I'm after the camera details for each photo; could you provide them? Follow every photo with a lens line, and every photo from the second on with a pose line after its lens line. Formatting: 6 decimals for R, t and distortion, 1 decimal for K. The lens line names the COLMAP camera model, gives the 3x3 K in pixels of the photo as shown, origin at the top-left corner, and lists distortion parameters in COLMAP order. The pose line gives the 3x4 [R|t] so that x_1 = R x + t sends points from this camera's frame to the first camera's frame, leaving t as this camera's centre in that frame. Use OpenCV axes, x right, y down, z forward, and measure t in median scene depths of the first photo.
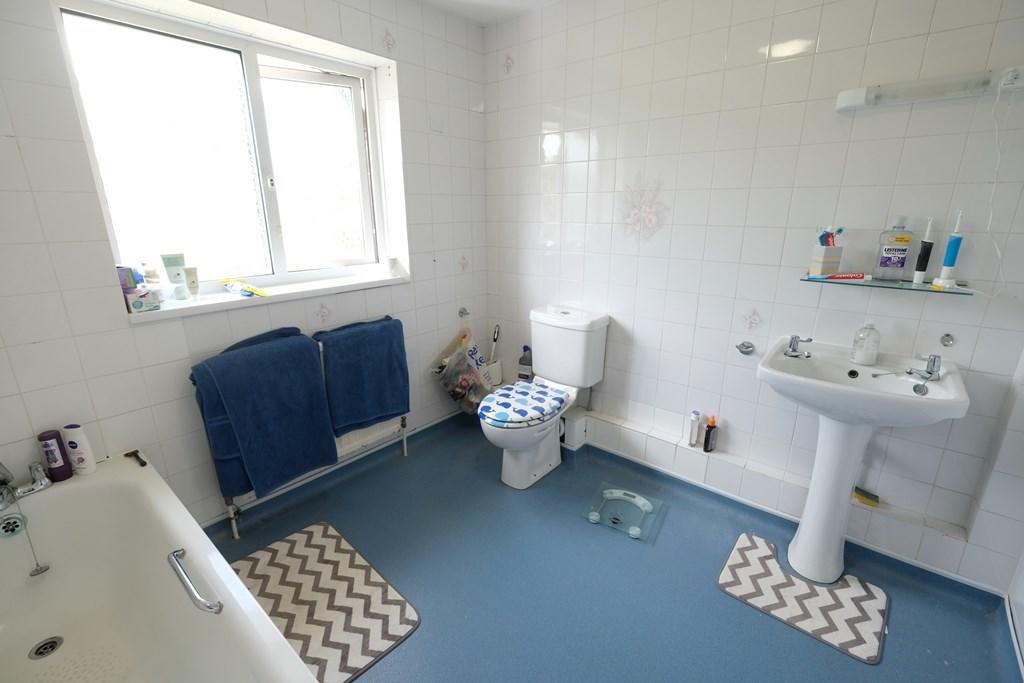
lens RADIAL K [[444.9, 0, 511.3], [0, 444.9, 334.8], [0, 0, 1]] dist [0.001861, 0.000861]
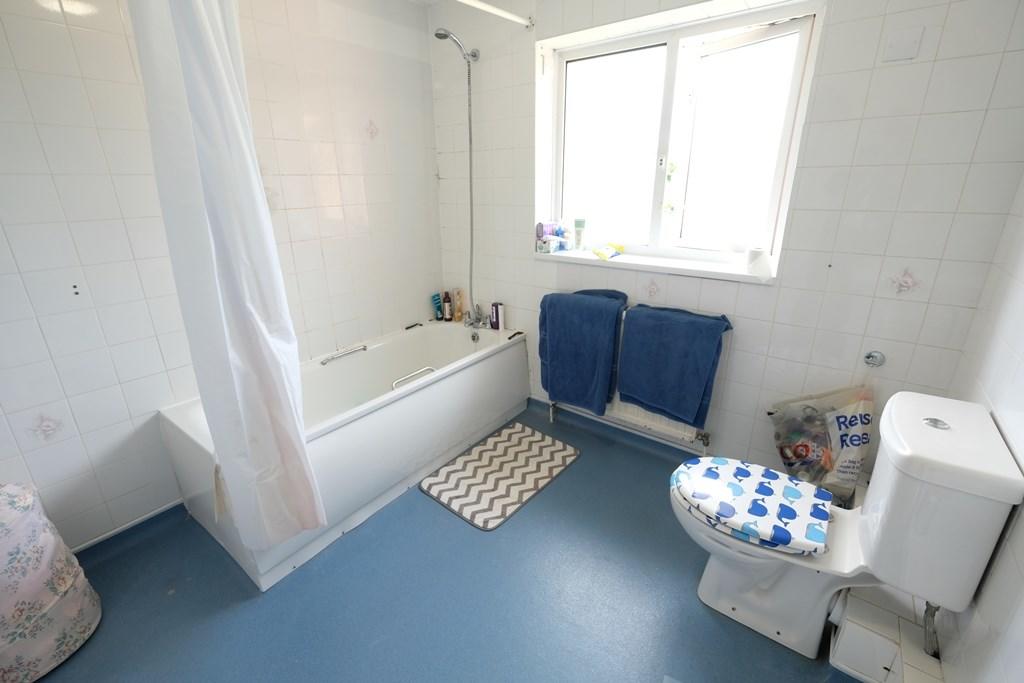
lens RADIAL K [[444.9, 0, 511.3], [0, 444.9, 334.8], [0, 0, 1]] dist [0.001861, 0.000861]
pose [[0.051540, 0.328891, -0.942960, 0.597542], [-0.264378, 0.915022, 0.304696, -0.187124], [0.963041, 0.233594, 0.134112, 0.590011]]
